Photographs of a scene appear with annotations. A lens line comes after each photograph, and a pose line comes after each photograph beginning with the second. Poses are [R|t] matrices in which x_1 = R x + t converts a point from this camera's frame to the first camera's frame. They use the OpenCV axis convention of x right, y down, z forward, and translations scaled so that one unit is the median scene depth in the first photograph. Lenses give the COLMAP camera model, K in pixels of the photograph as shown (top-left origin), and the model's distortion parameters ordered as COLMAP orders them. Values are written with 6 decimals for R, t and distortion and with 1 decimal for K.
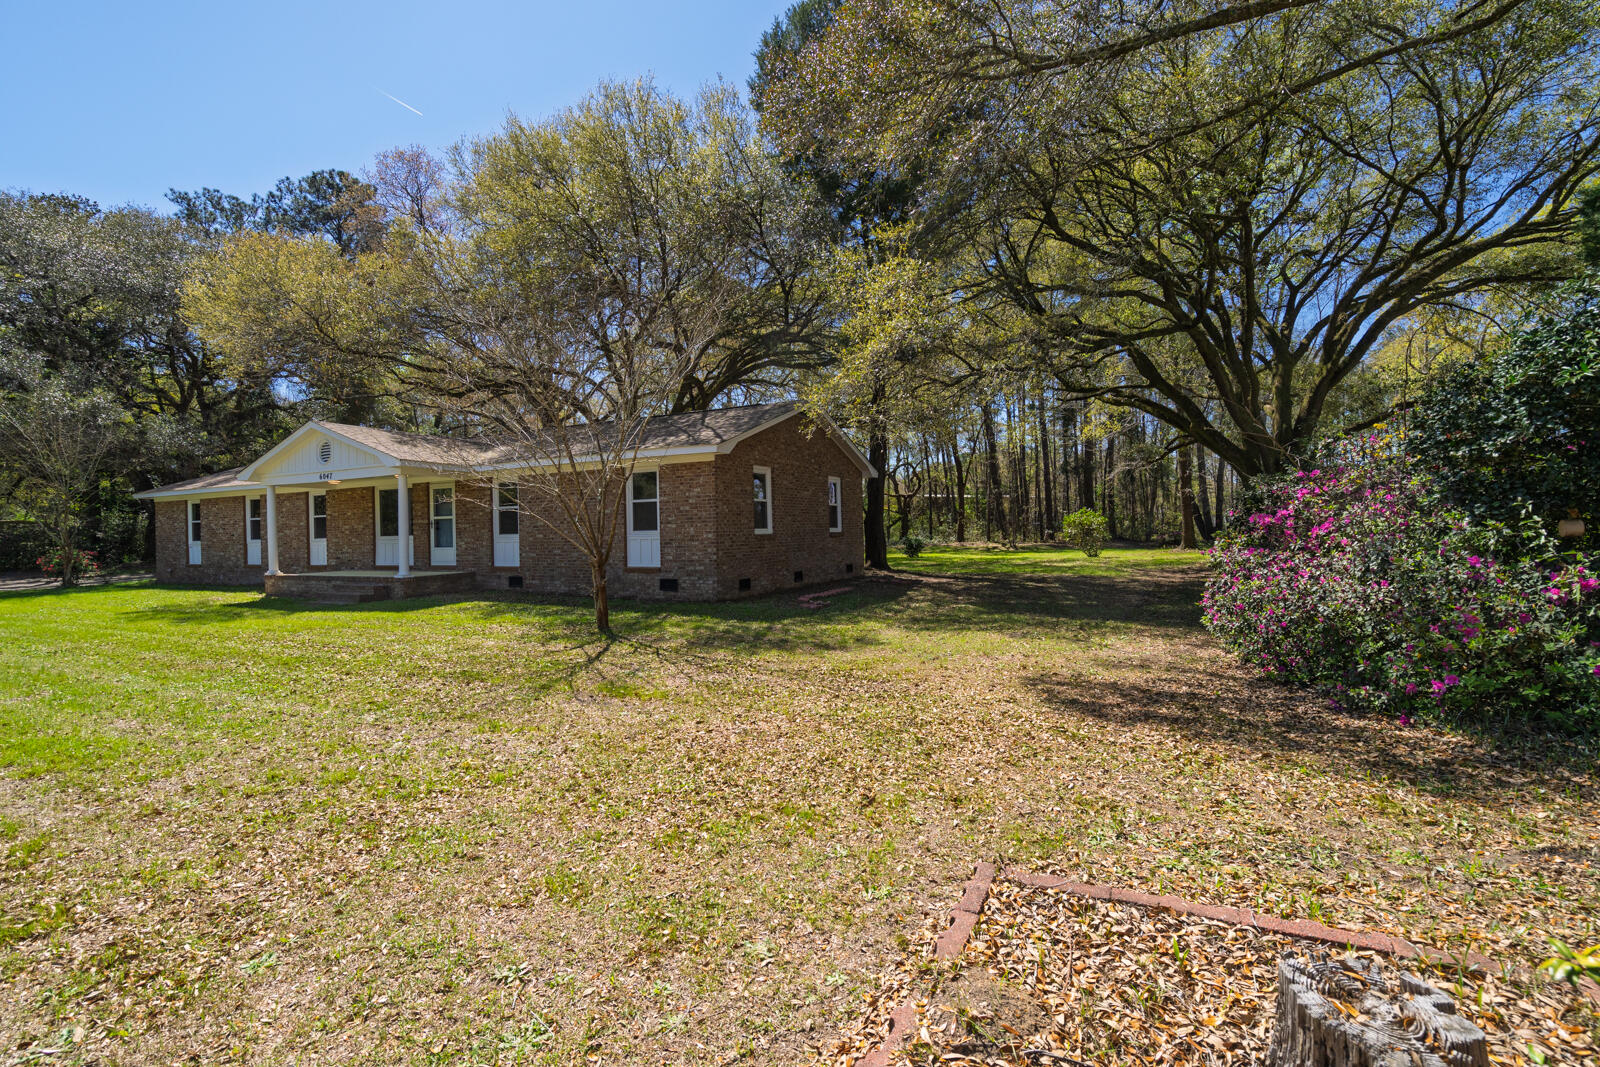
lens RADIAL K [[736.9, 0, 791.3], [0, 736.9, 530.1], [0, 0, 1]] dist [0.000408, -0.000020]
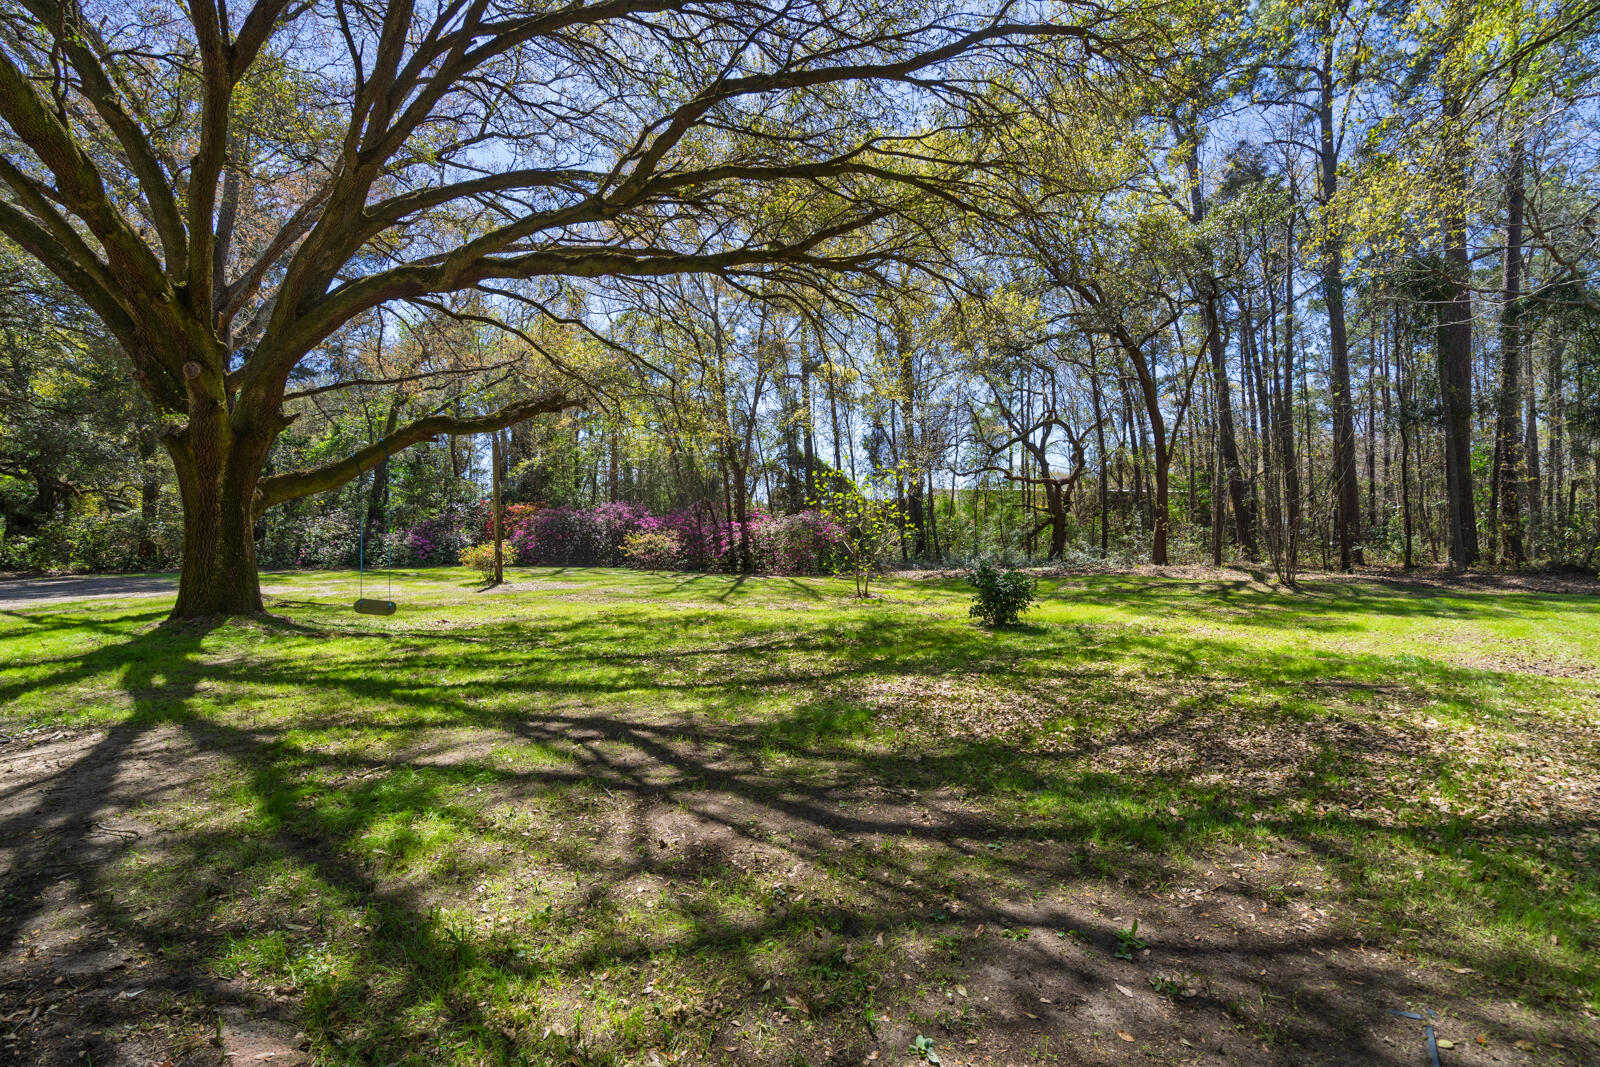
lens RADIAL K [[736.9, 0, 791.3], [0, 736.9, 530.1], [0, 0, 1]] dist [0.000408, -0.000020]
pose [[0.969273, 0.010934, -0.245743, 0.107587], [-0.012844, 0.999898, -0.006171, -0.002197], [0.245651, 0.009138, 0.969315, 0.437178]]
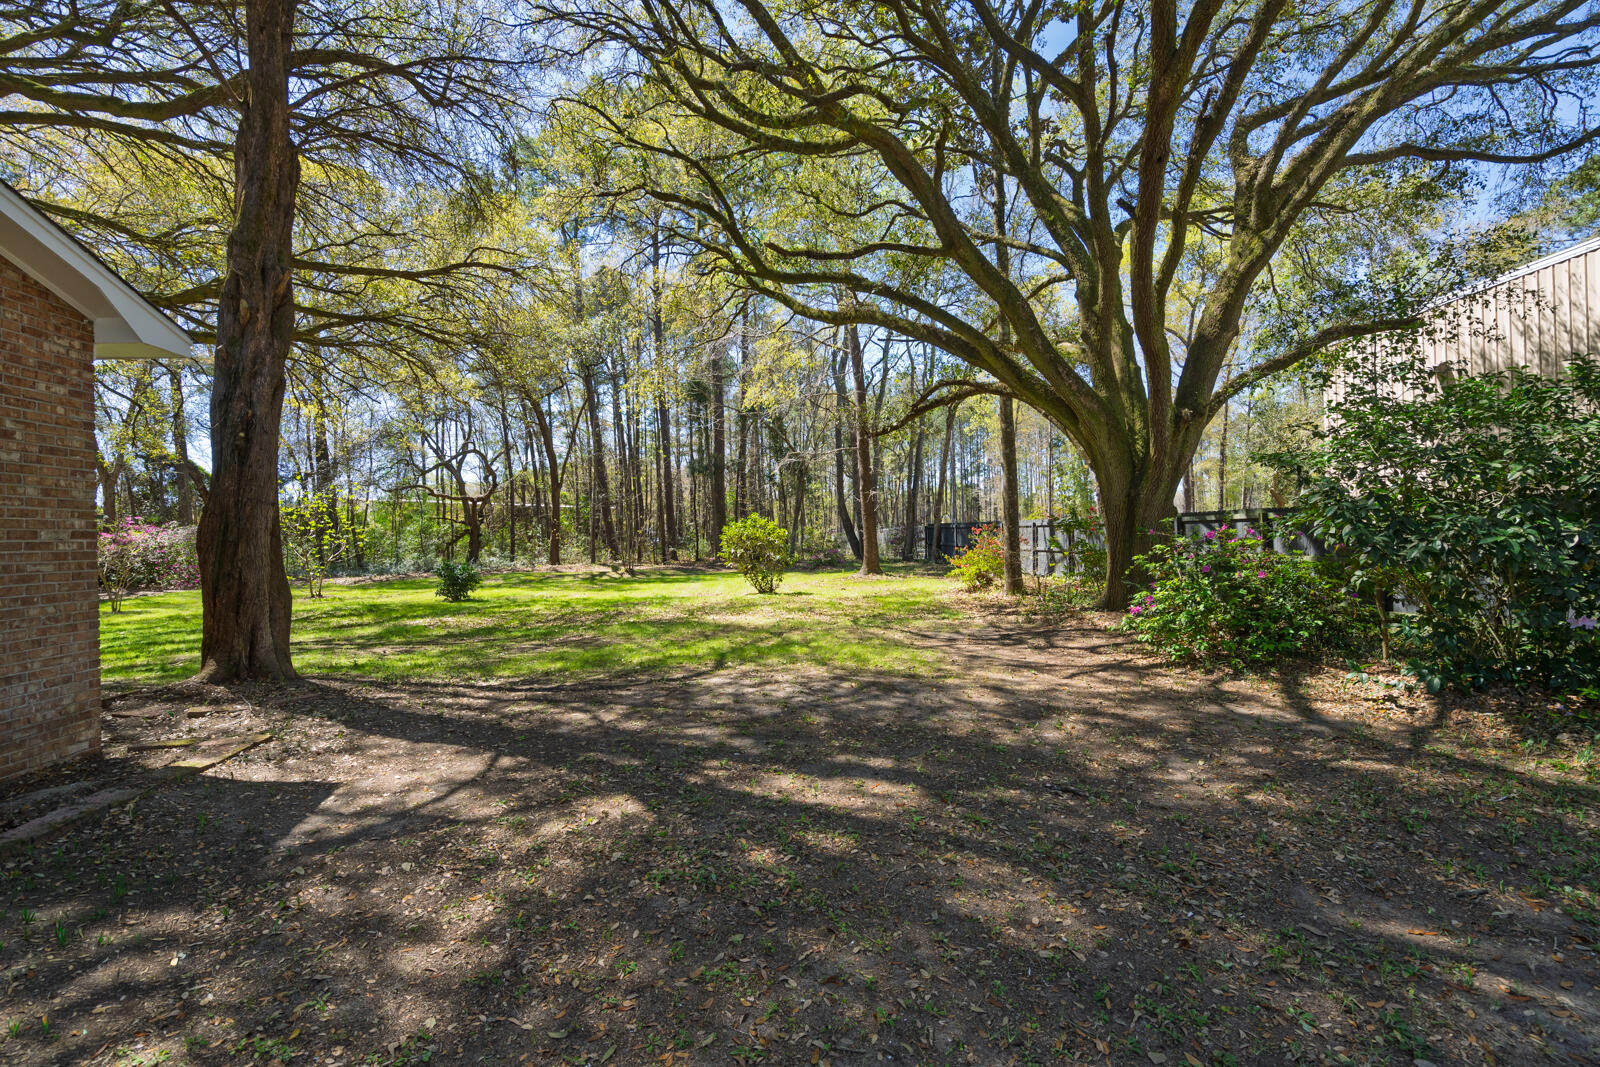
lens RADIAL K [[736.9, 0, 791.3], [0, 736.9, 530.1], [0, 0, 1]] dist [0.000408, -0.000020]
pose [[0.866218, 0.008103, 0.499600, 0.077580], [0.003879, 0.999729, -0.022939, 0.000139], [-0.499651, 0.021808, 0.865952, 0.286940]]
